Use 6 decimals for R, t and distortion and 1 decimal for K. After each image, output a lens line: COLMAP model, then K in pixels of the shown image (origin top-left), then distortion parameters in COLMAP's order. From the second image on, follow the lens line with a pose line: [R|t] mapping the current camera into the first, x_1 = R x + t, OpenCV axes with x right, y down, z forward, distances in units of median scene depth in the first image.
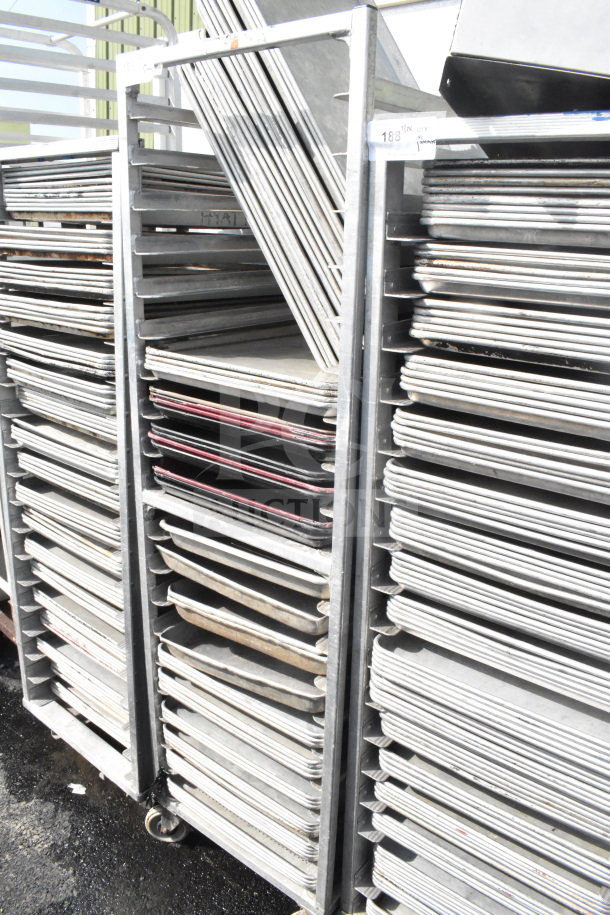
lens RADIAL K [[705.0, 0, 289.5], [0, 705.0, 465.6], [0, 0, 1]] dist [-0.101189, 0.011087]
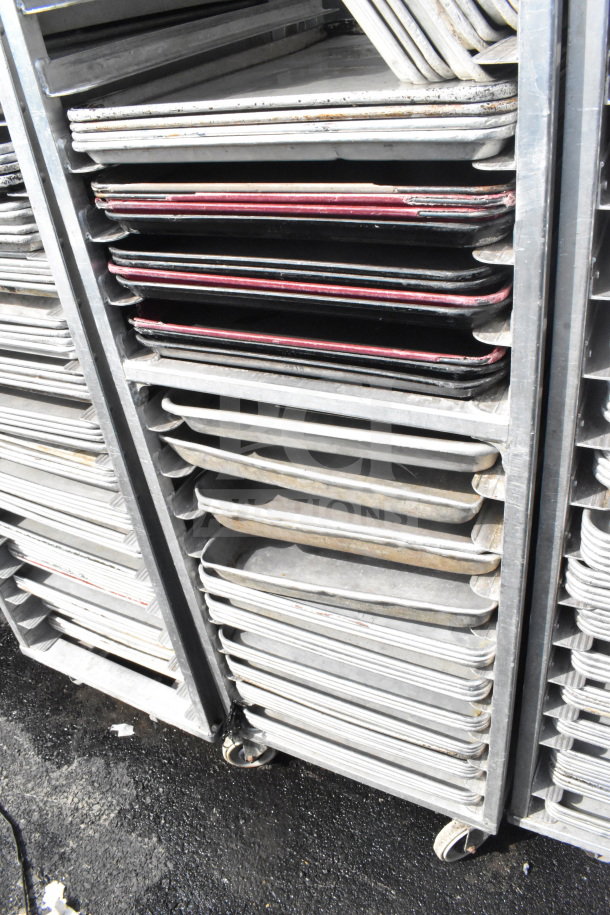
lens RADIAL K [[705.0, 0, 289.5], [0, 705.0, 465.6], [0, 0, 1]] dist [-0.101189, 0.011087]
pose [[0.966486, -0.246955, 0.070124, -0.138283], [0.215666, 0.929230, 0.300032, -0.033652], [-0.139256, -0.274853, 0.951348, 0.387203]]
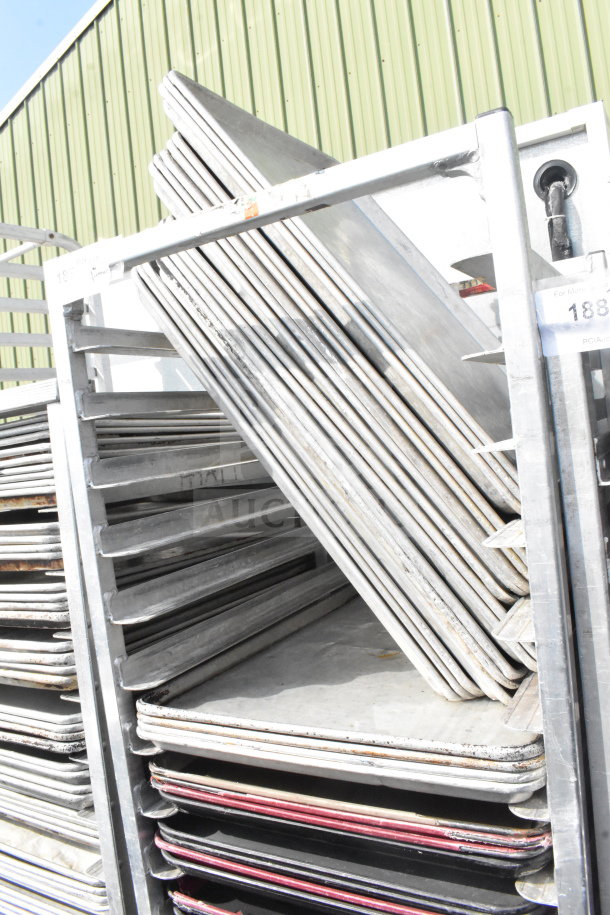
lens RADIAL K [[705.0, 0, 289.5], [0, 705.0, 465.6], [0, 0, 1]] dist [-0.101189, 0.011087]
pose [[0.978423, -0.147377, 0.144808, -0.127619], [0.184278, 0.939416, -0.289030, -0.157735], [-0.093438, 0.309478, 0.946305, 0.346073]]
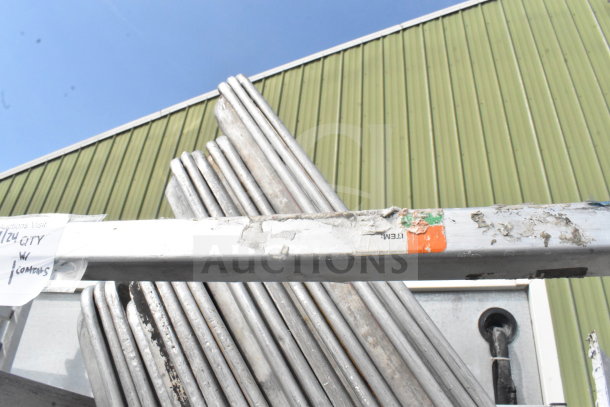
lens RADIAL K [[470.0, 0, 305.0], [0, 470.0, 203.5], [0, 0, 1]] dist [-0.101189, 0.011087]
pose [[0.887427, 0.273117, 0.371322, -0.146562], [0.095215, 0.679575, -0.727401, -0.359374], [-0.451006, 0.680871, 0.577069, 0.655301]]
